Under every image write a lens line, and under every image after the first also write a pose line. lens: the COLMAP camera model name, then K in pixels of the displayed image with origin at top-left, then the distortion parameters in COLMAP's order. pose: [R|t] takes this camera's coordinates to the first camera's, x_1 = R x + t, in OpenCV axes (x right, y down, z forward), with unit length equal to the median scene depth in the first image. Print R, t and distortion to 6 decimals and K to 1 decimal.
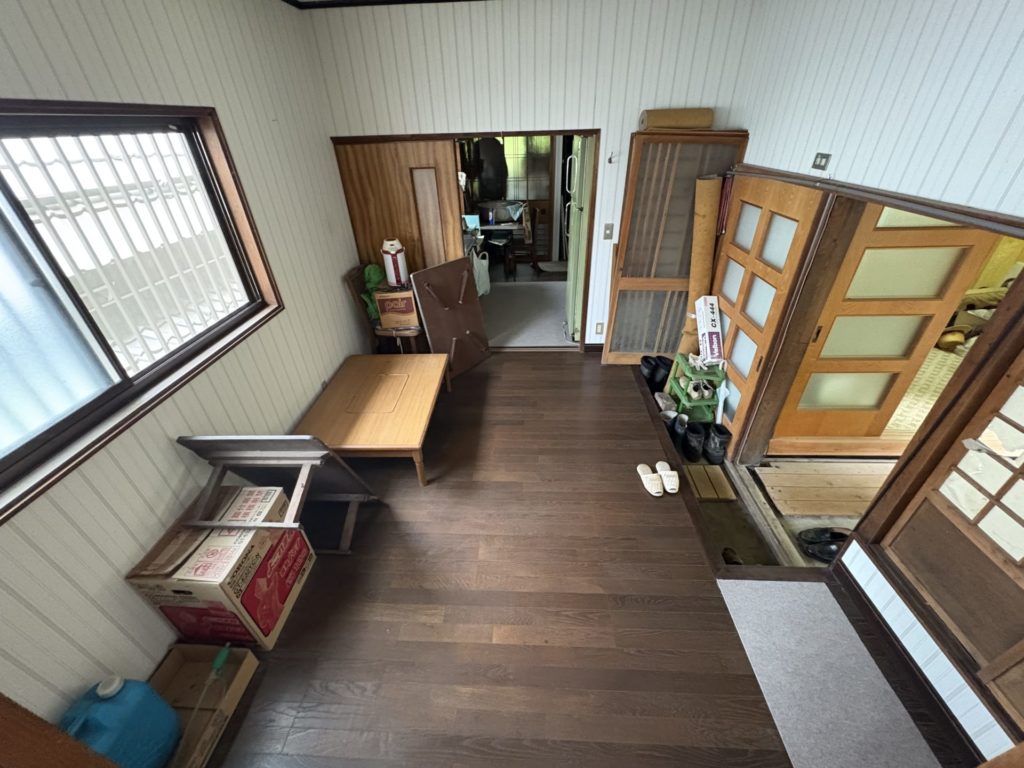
lens RADIAL K [[409.2, 0, 512.0], [0, 409.2, 384.0], [0, 0, 1]] dist [0.000492, -0.000355]
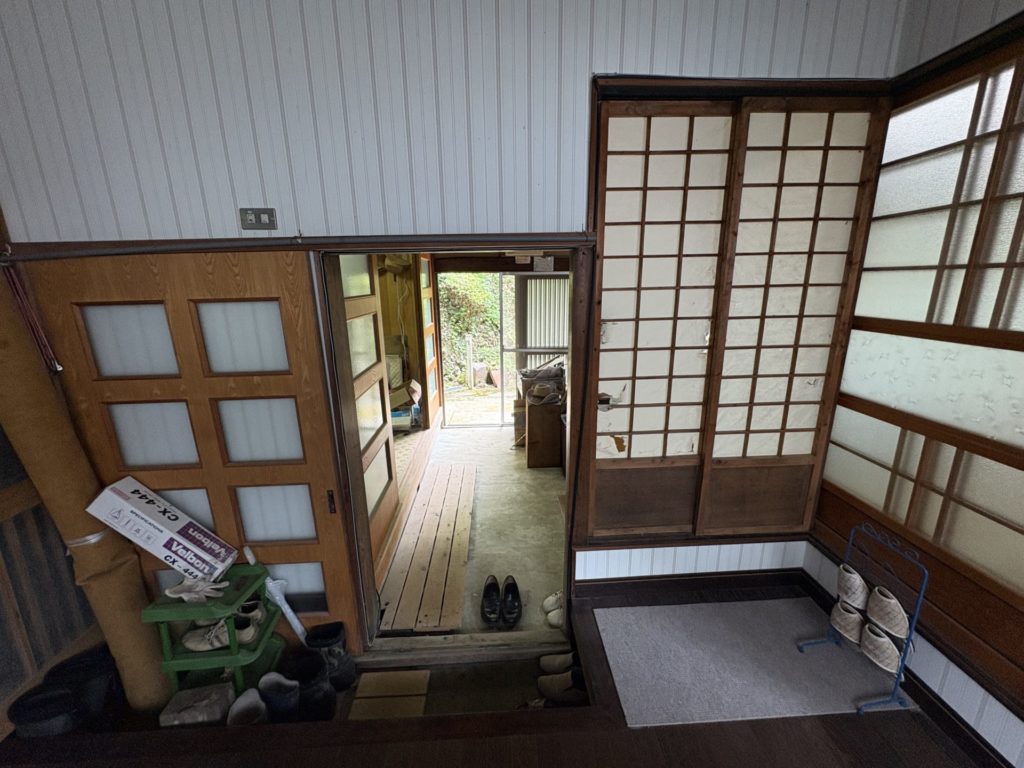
lens RADIAL K [[409.2, 0, 512.0], [0, 409.2, 384.0], [0, 0, 1]] dist [0.000492, -0.000355]
pose [[-0.079018, -0.223768, 0.971434, -0.013128], [0.559074, 0.796857, 0.229031, -0.158468], [-0.825344, 0.561201, 0.062137, 0.514834]]
